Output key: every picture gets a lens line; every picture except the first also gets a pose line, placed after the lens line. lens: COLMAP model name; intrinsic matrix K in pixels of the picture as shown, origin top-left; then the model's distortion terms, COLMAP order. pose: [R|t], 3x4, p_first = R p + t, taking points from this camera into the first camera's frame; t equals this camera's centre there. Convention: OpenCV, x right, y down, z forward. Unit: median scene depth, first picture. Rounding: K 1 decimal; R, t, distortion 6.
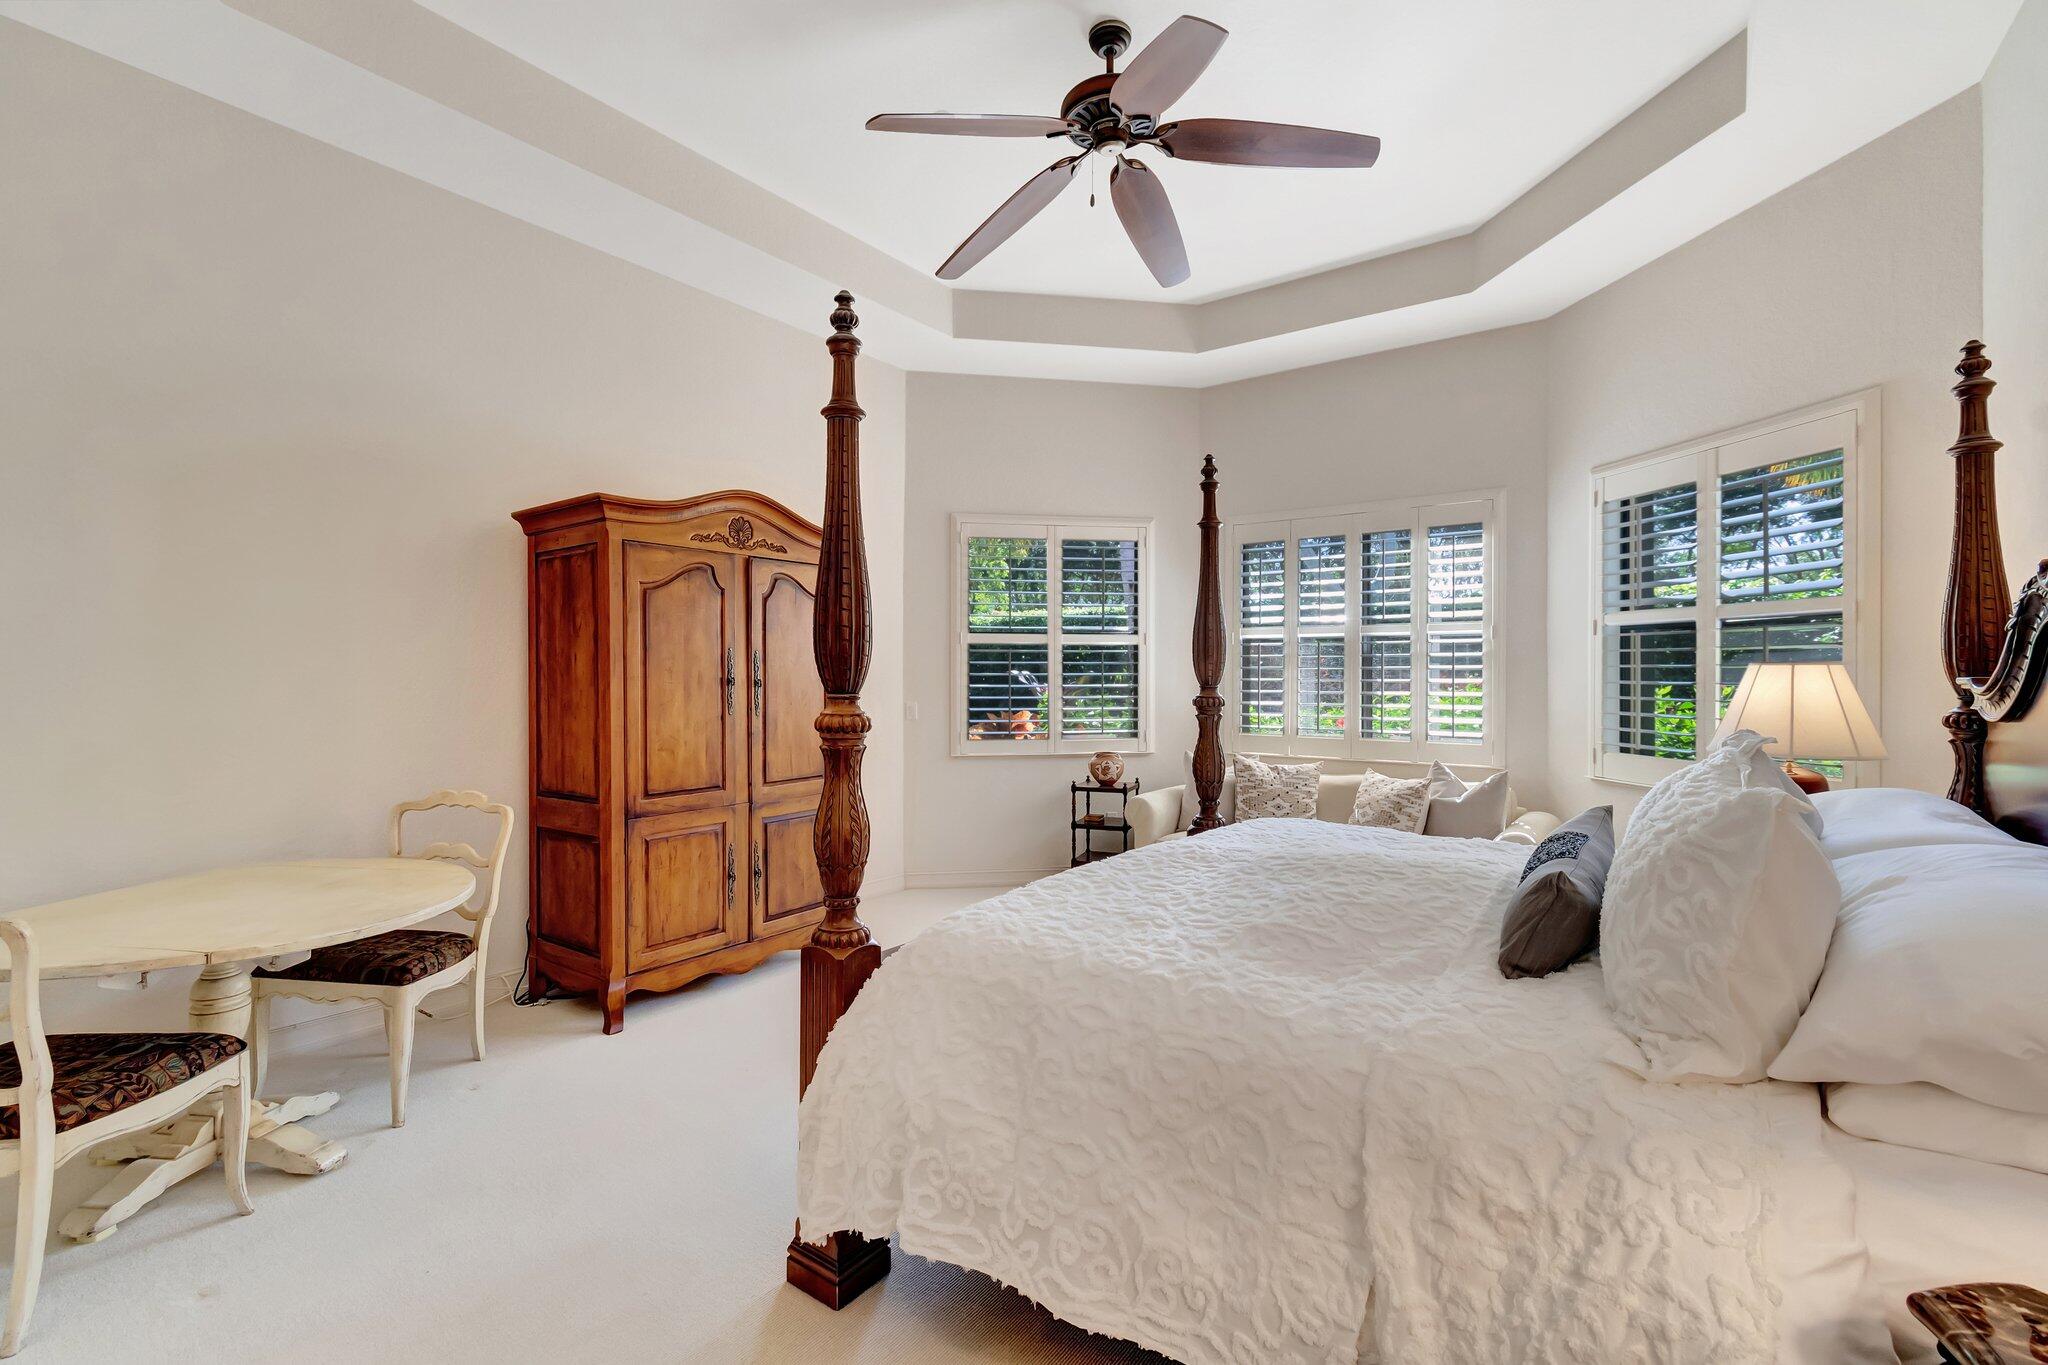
lens RADIAL K [[909.8, 0, 1024.2], [0, 909.8, 679.0], [0, 0, 1]] dist [0.004362, -0.002215]
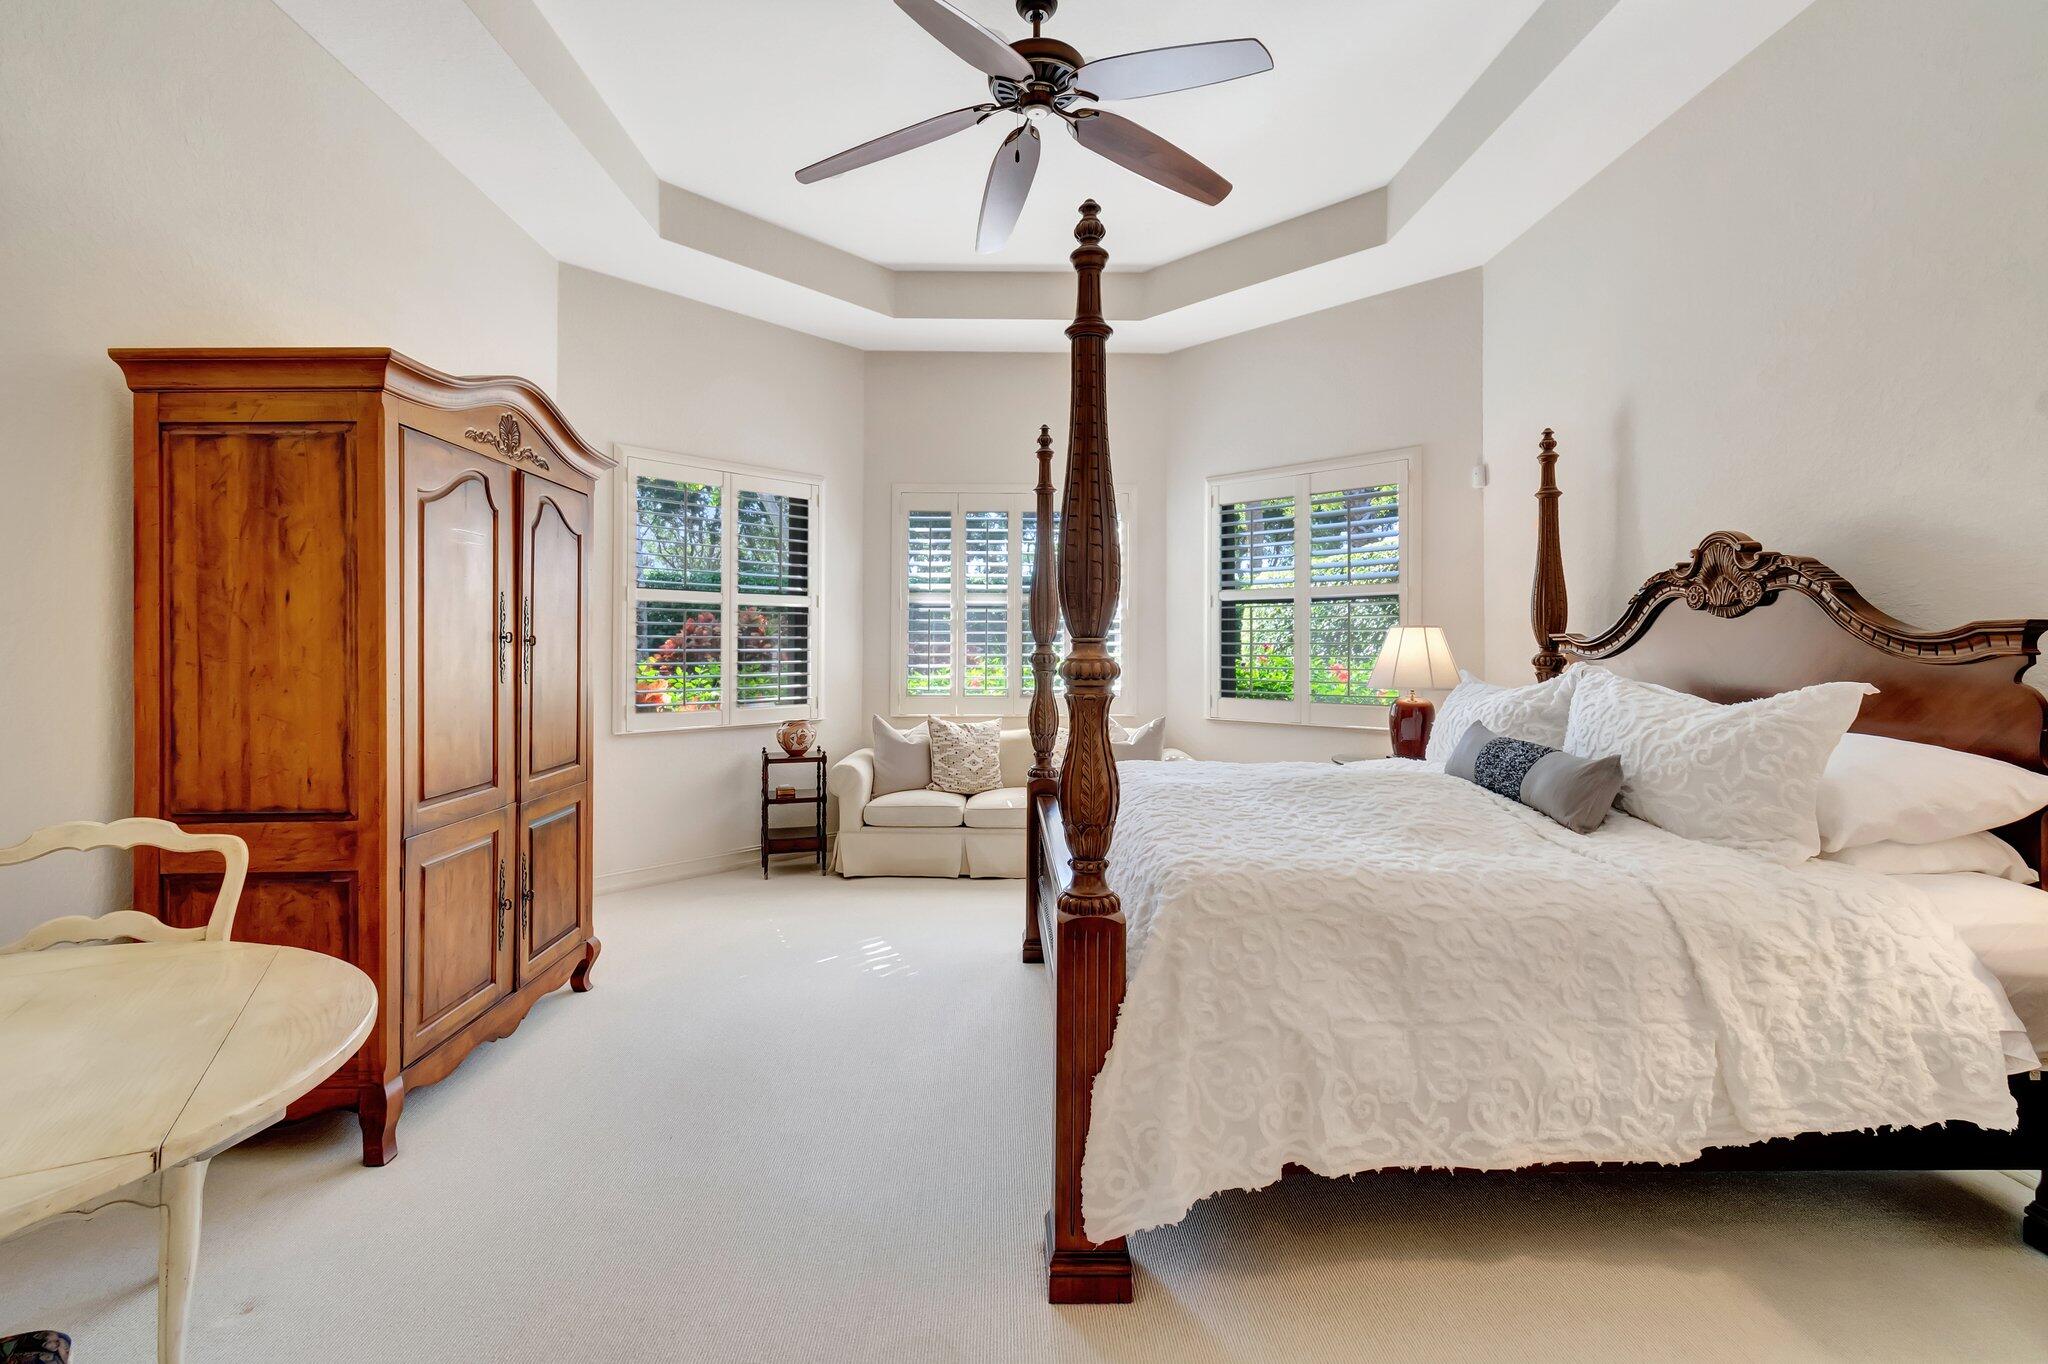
lens RADIAL K [[909.8, 0, 1008.9], [0, 909.8, 650.5], [0, 0, 1]] dist [0.004362, -0.002215]
pose [[0.795533, -0.002608, 0.605905, -0.729245], [0.004829, 0.999986, -0.002035, 0.027240], [-0.605891, 0.004544, 0.795535, 0.284840]]
